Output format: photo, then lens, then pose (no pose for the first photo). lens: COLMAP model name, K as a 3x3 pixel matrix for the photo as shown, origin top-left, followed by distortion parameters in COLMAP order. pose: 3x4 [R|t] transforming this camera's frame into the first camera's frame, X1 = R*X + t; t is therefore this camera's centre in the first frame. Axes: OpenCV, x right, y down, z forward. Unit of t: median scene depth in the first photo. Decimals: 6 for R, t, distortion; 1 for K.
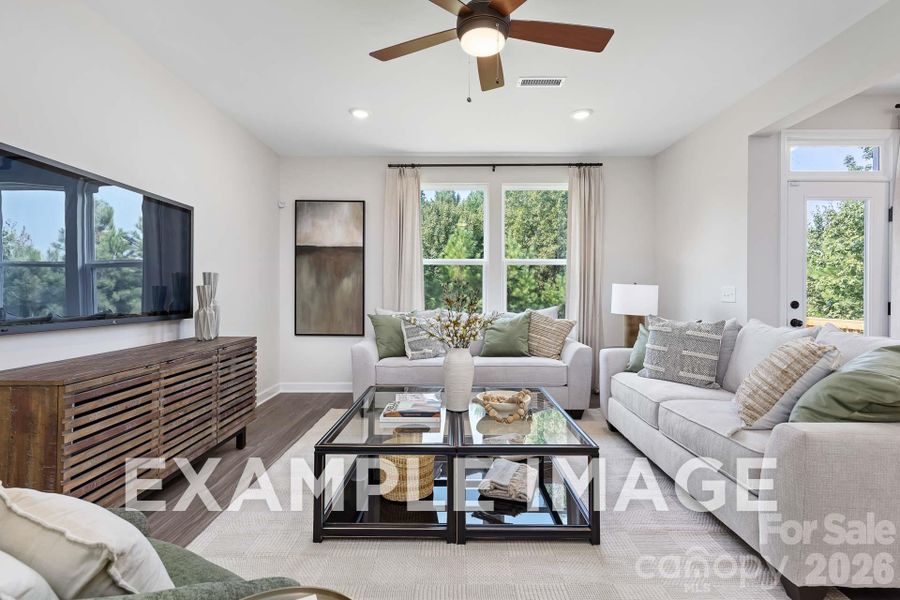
lens RADIAL K [[416.8, 0, 447.4], [0, 416.8, 296.5], [0, 0, 1]] dist [0.005017, 0.000329]
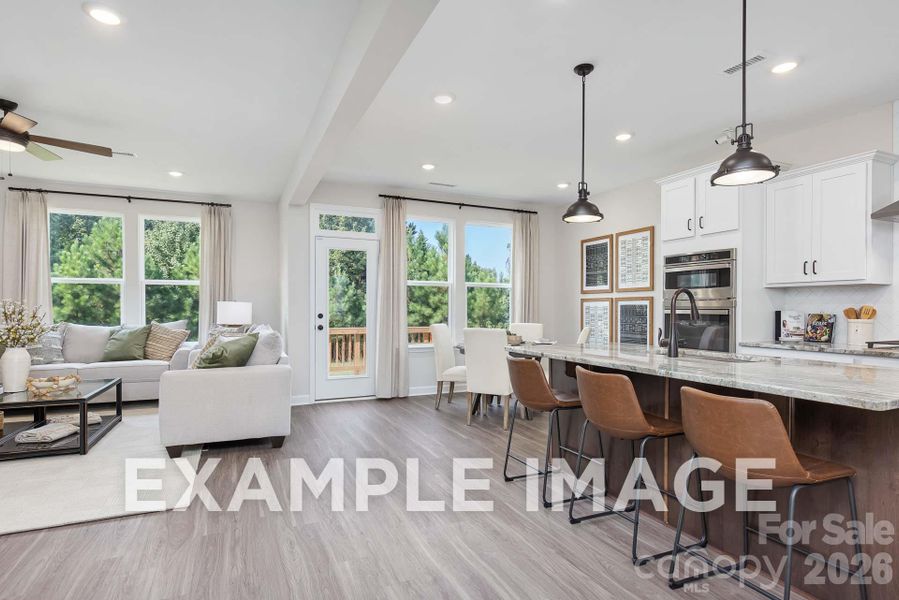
lens RADIAL K [[473.3, 0, 450.4], [0, 473.3, 303.2], [0, 0, 1]] dist [-0.001395, -0.000062]
pose [[0.909005, 0.007047, 0.416726, 0.379861], [0.002125, 0.999766, -0.021542, 0.008020], [-0.416780, 0.020467, 0.908777, -0.558420]]
